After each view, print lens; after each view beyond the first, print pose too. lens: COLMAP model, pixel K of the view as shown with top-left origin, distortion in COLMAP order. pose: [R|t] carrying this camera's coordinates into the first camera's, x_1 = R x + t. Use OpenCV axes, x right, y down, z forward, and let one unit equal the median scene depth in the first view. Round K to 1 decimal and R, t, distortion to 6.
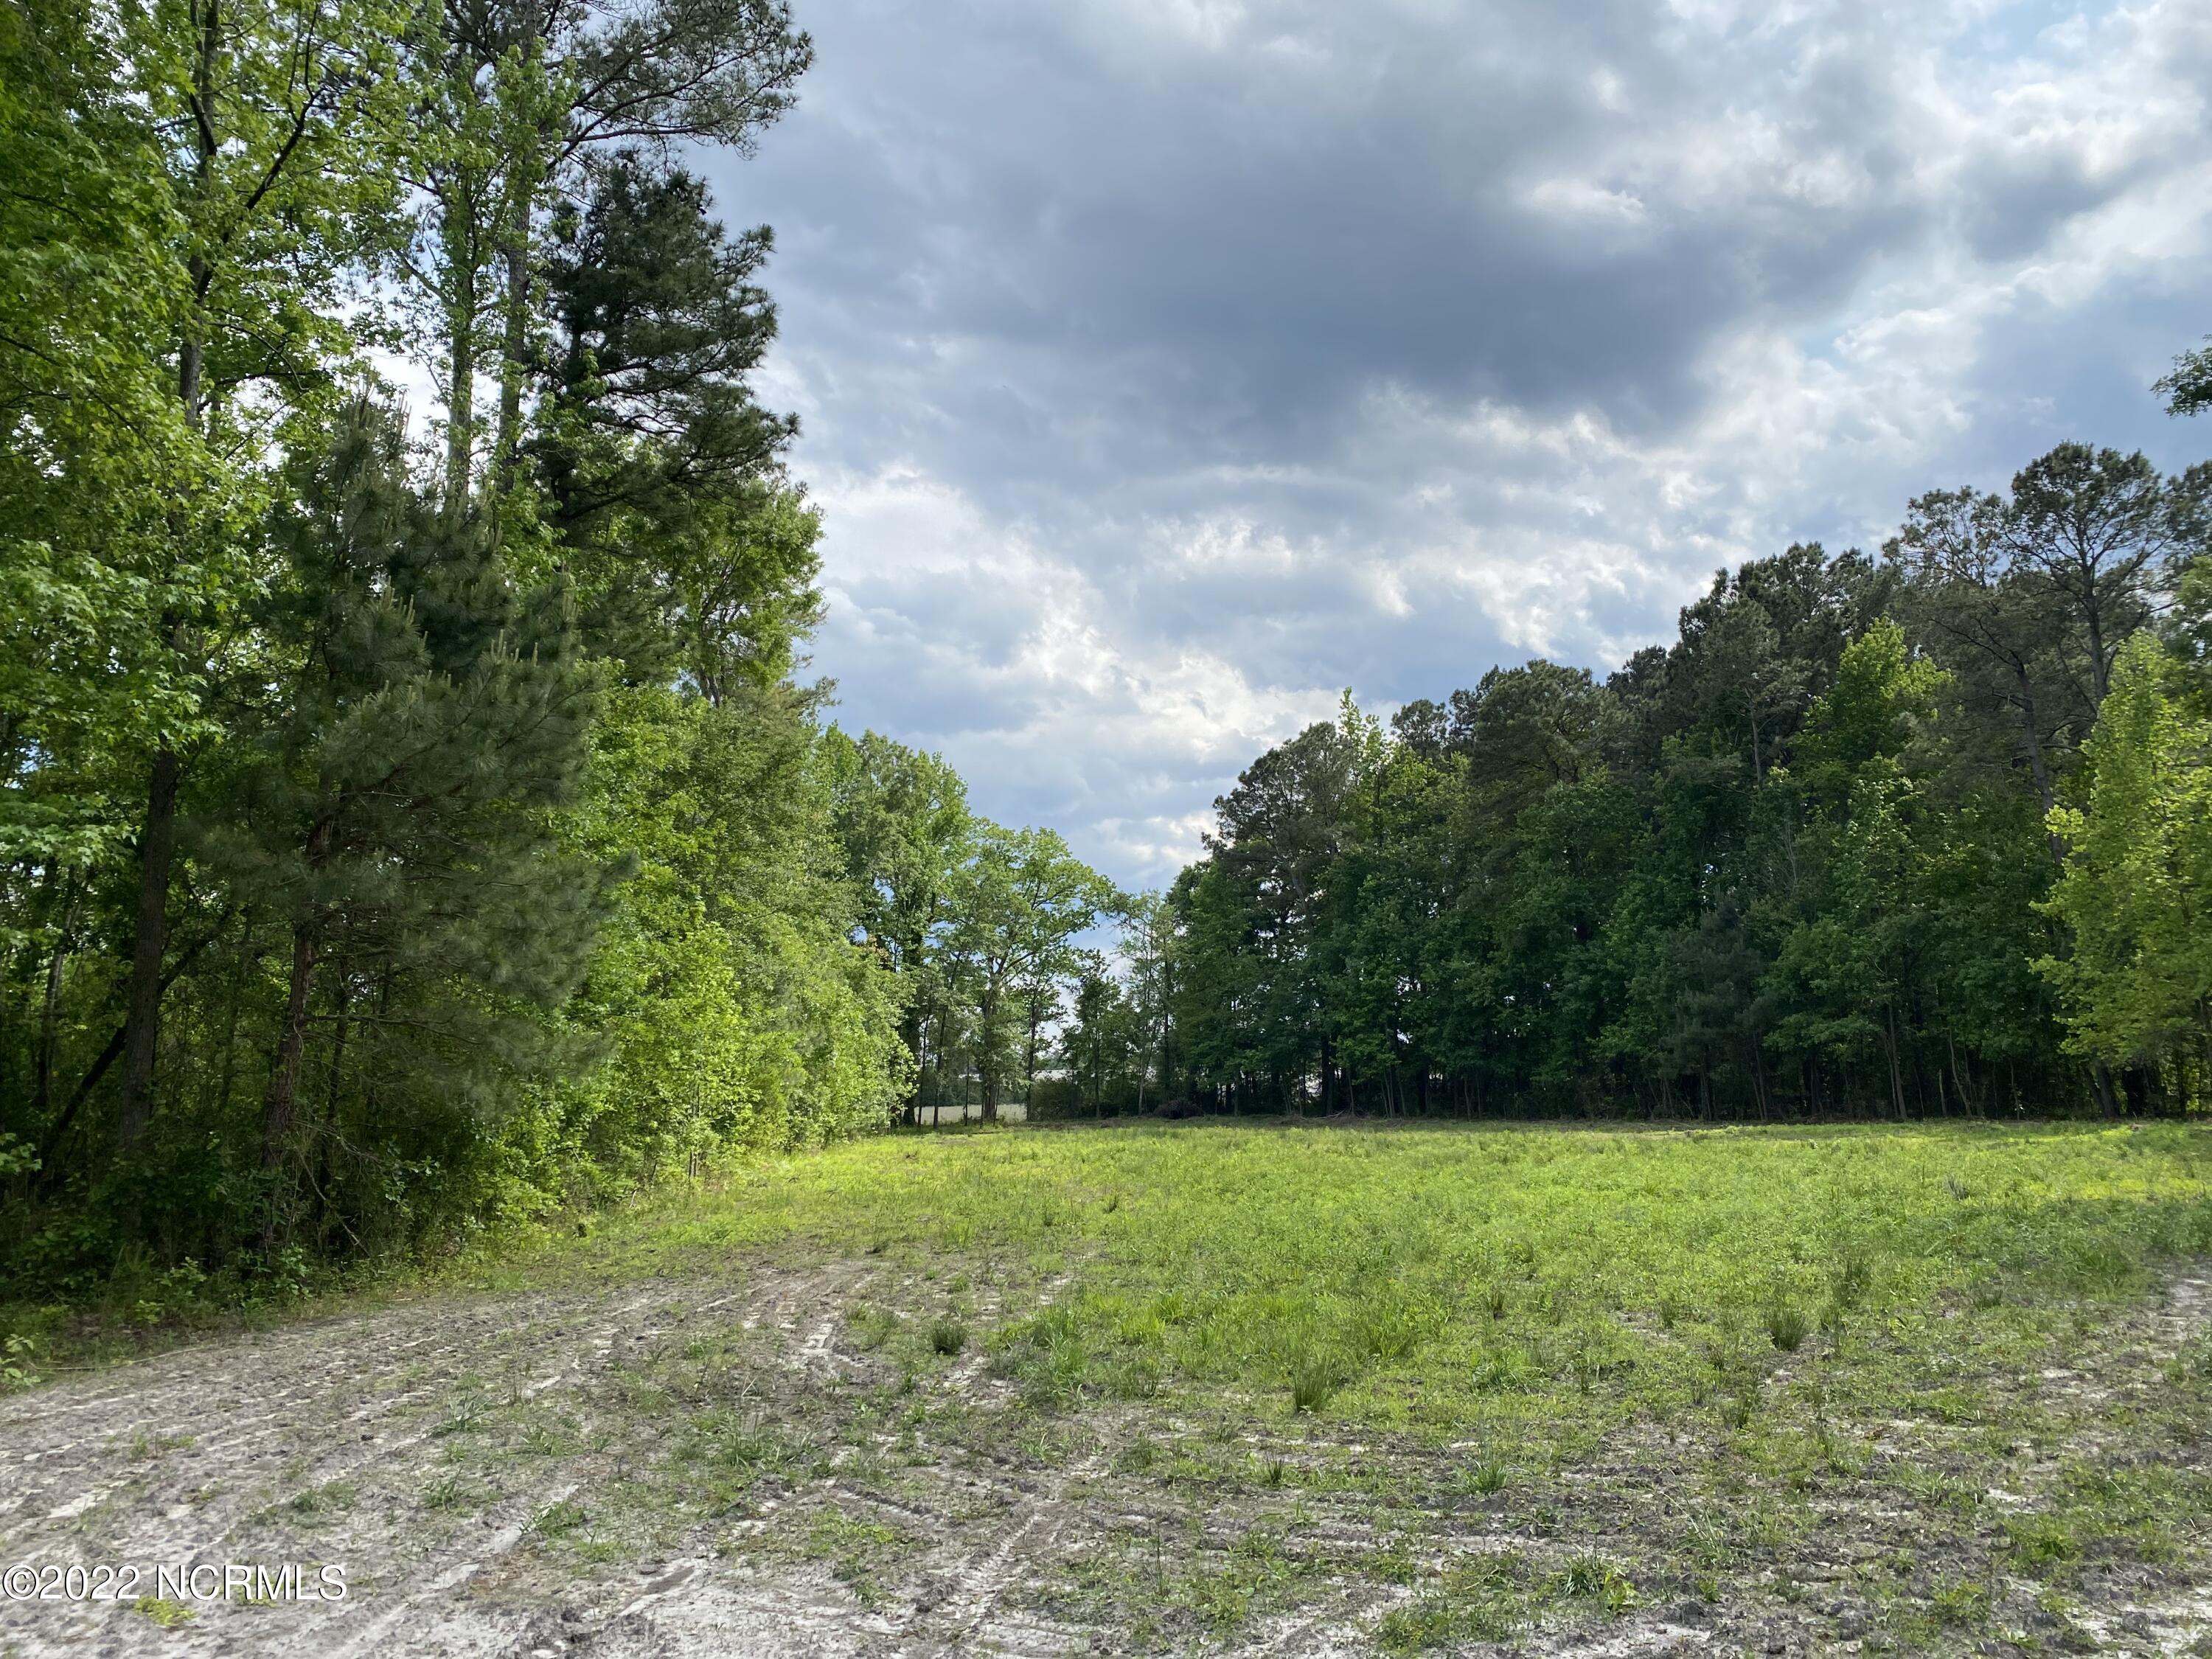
lens RADIAL K [[1667.6, 0, 1086.6], [0, 1667.6, 832.0], [0, 0, 1]] dist [0.013135, -0.021329]
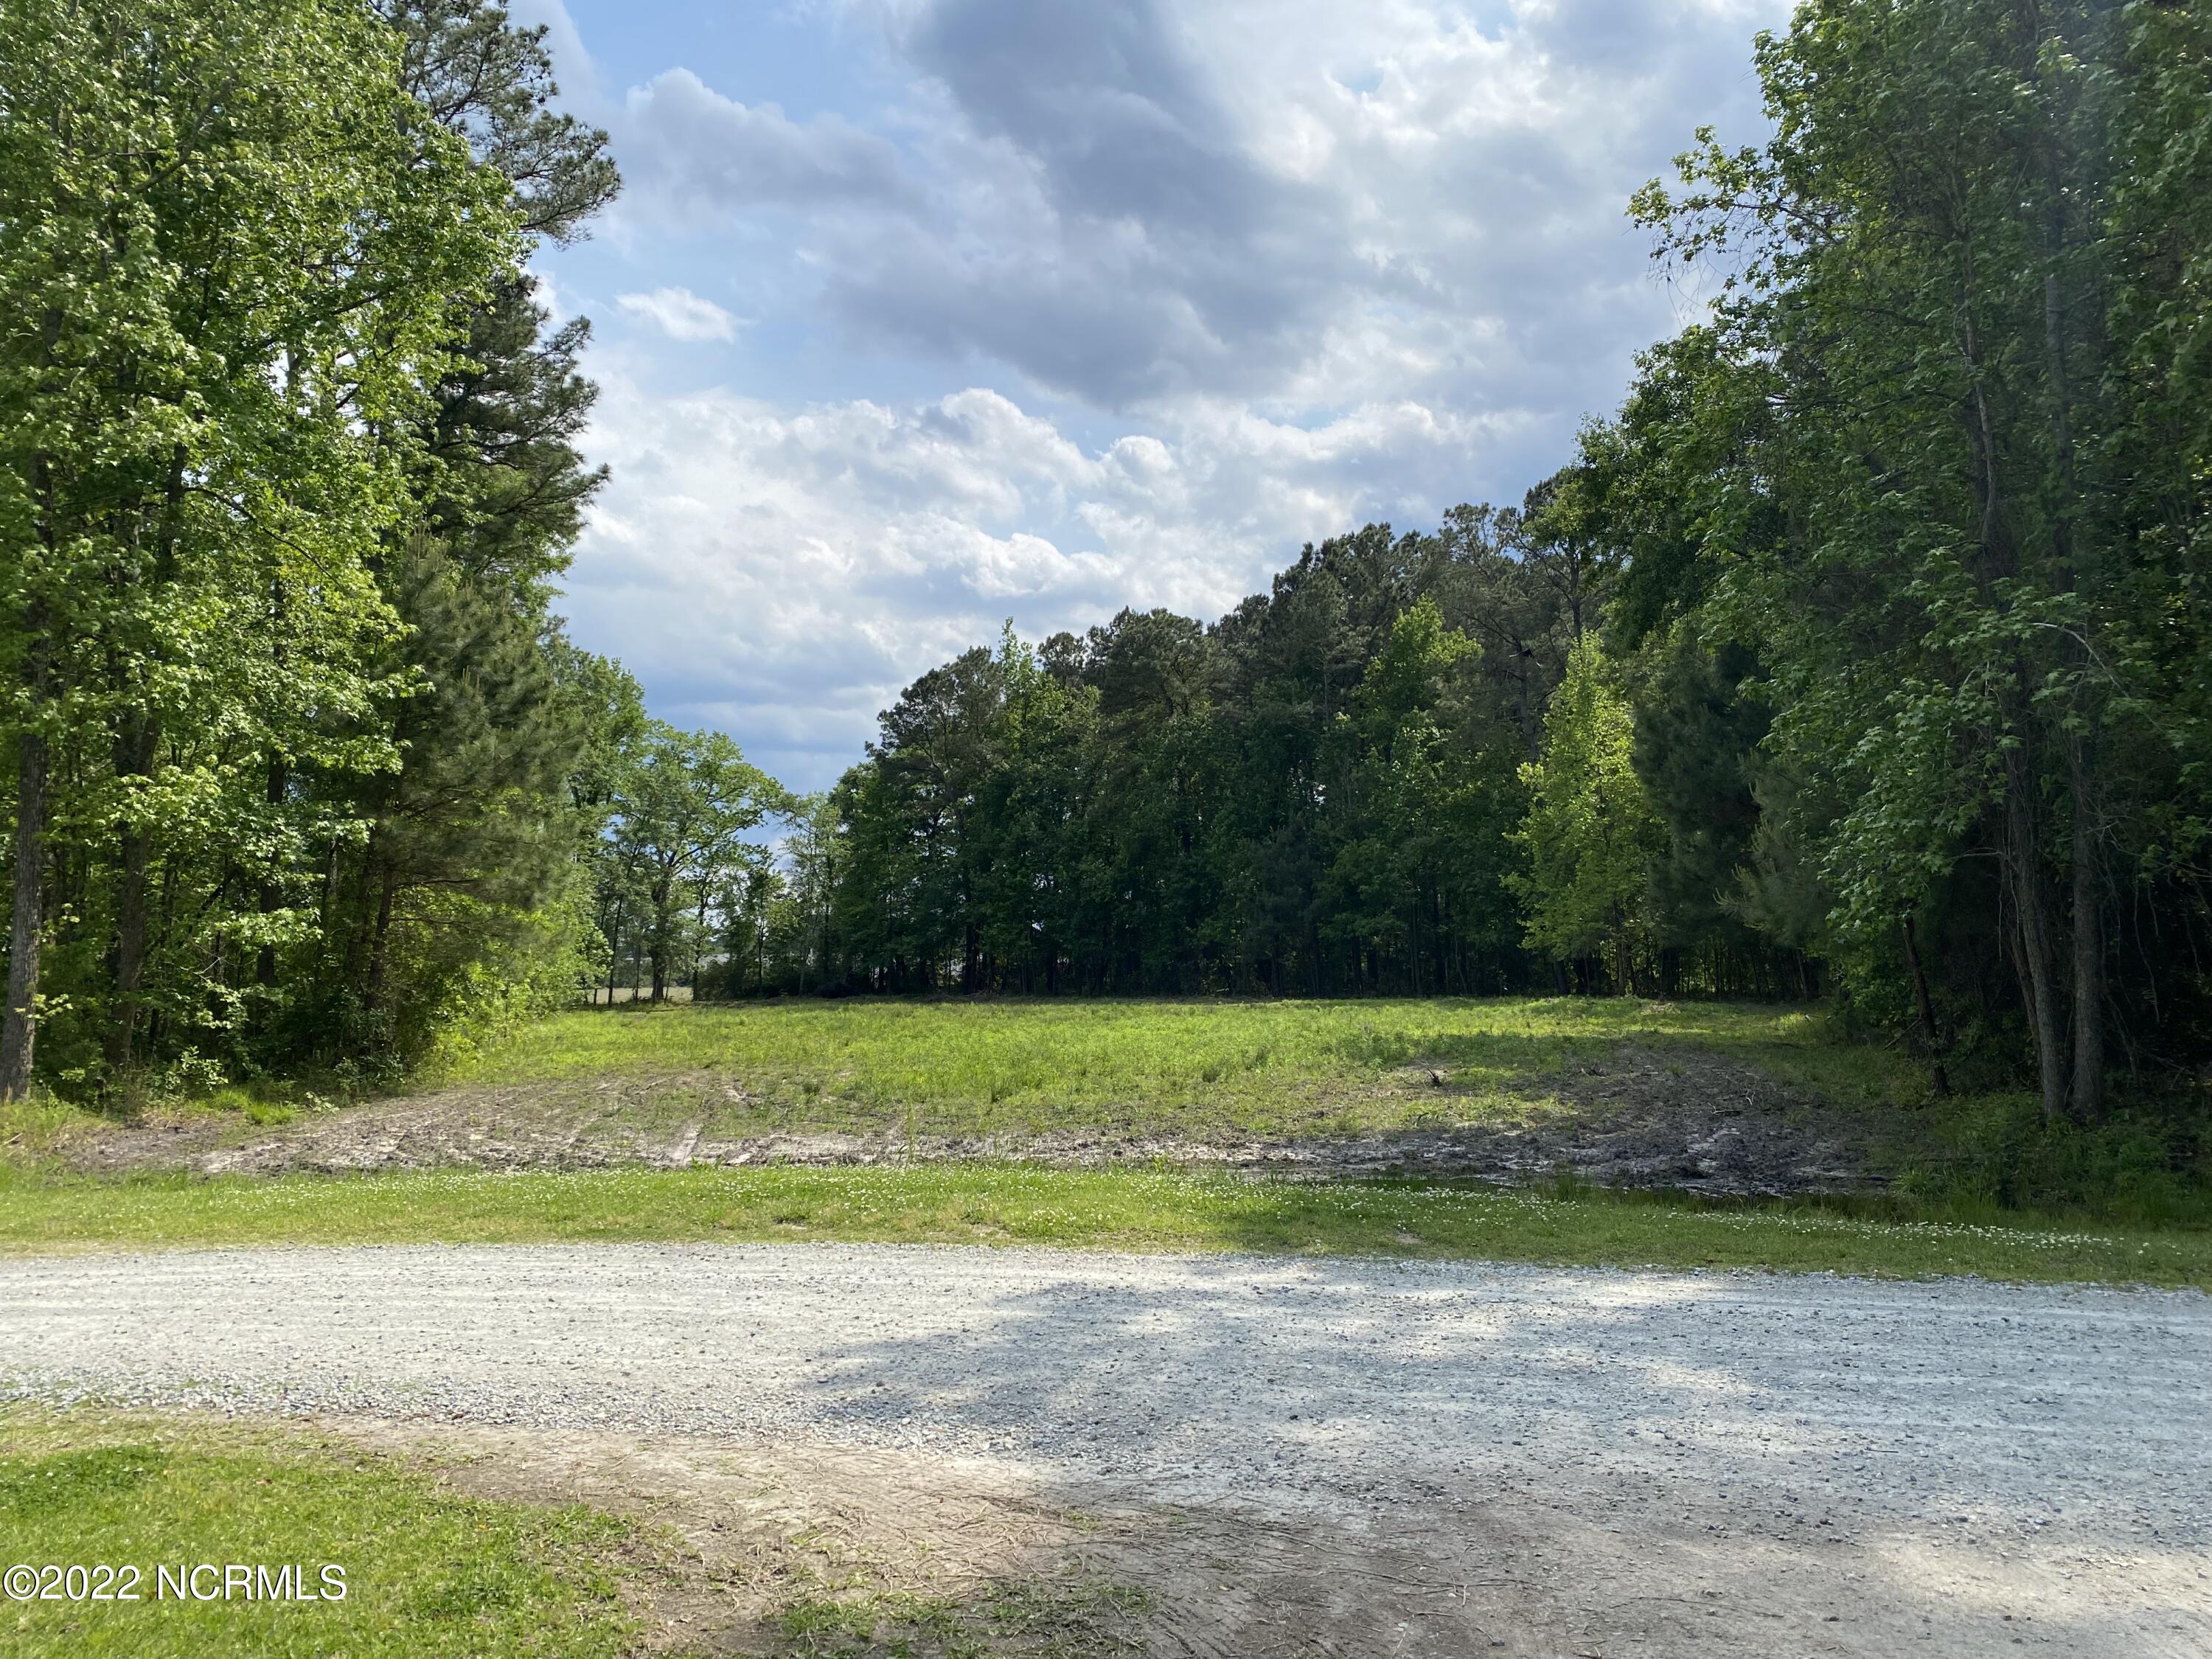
lens RADIAL K [[1667.6, 0, 1122.7], [0, 1667.6, 794.2], [0, 0, 1]] dist [0.013135, -0.021329]
pose [[0.971303, 0.023860, 0.236644, -0.027320], [-0.035285, 0.998401, 0.044161, -0.020725], [-0.235212, -0.051244, 0.970592, -0.124180]]
